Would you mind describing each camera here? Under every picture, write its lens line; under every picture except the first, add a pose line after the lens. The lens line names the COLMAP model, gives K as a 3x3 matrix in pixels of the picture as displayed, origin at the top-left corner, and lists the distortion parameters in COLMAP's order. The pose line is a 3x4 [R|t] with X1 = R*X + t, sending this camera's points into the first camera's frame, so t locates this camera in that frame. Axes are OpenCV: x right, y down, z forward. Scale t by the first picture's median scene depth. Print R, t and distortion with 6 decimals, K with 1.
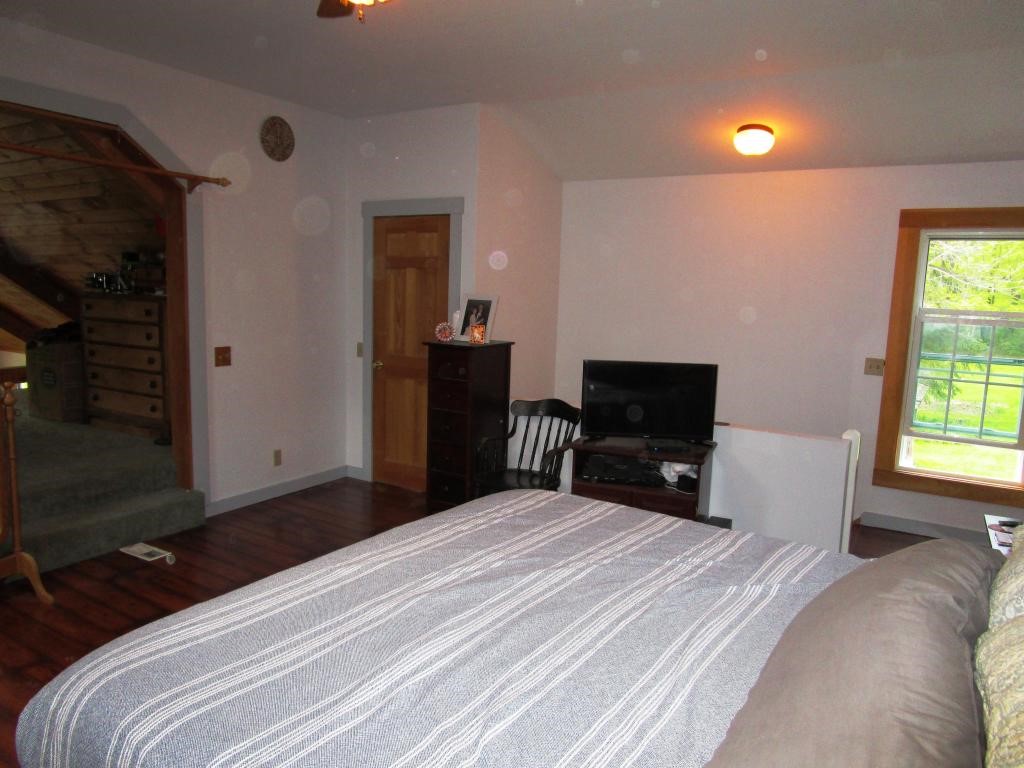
lens RADIAL K [[735.8, 0, 512.0], [0, 735.8, 384.0], [0, 0, 1]] dist [-0.000661, -0.000439]
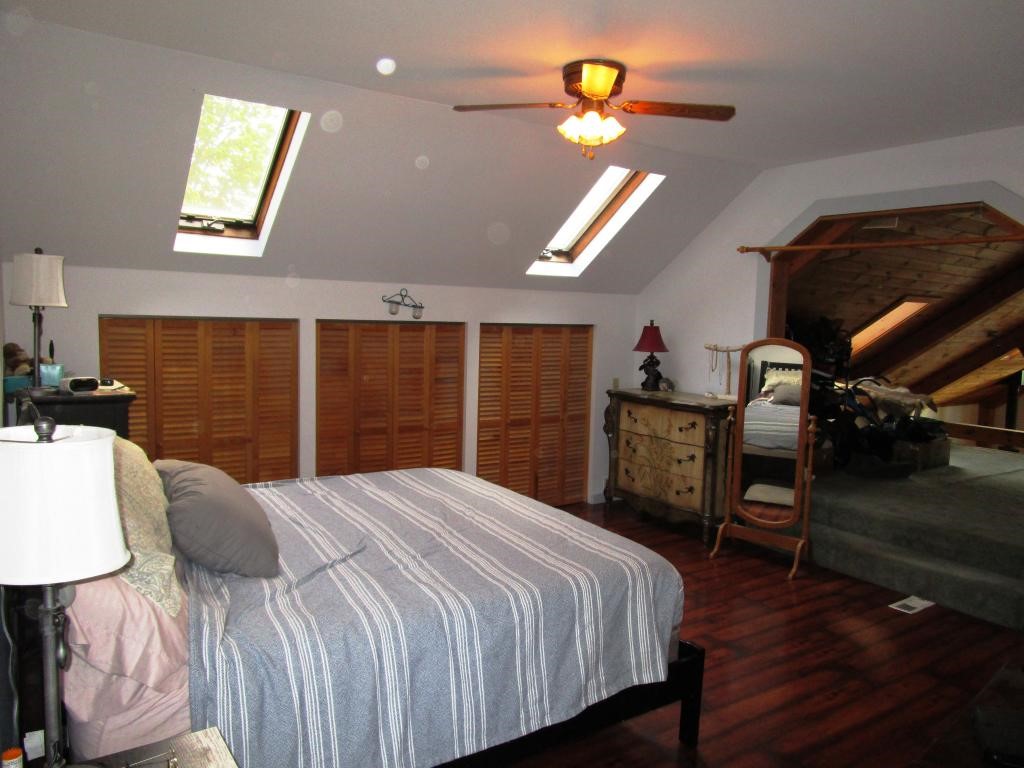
lens RADIAL K [[735.8, 0, 512.0], [0, 735.8, 384.0], [0, 0, 1]] dist [-0.000661, -0.000439]
pose [[-0.405806, 0.042814, -0.912956, 0.683844], [-0.163194, 0.979455, 0.118472, -0.111694], [0.899271, 0.197066, -0.390482, 0.855708]]
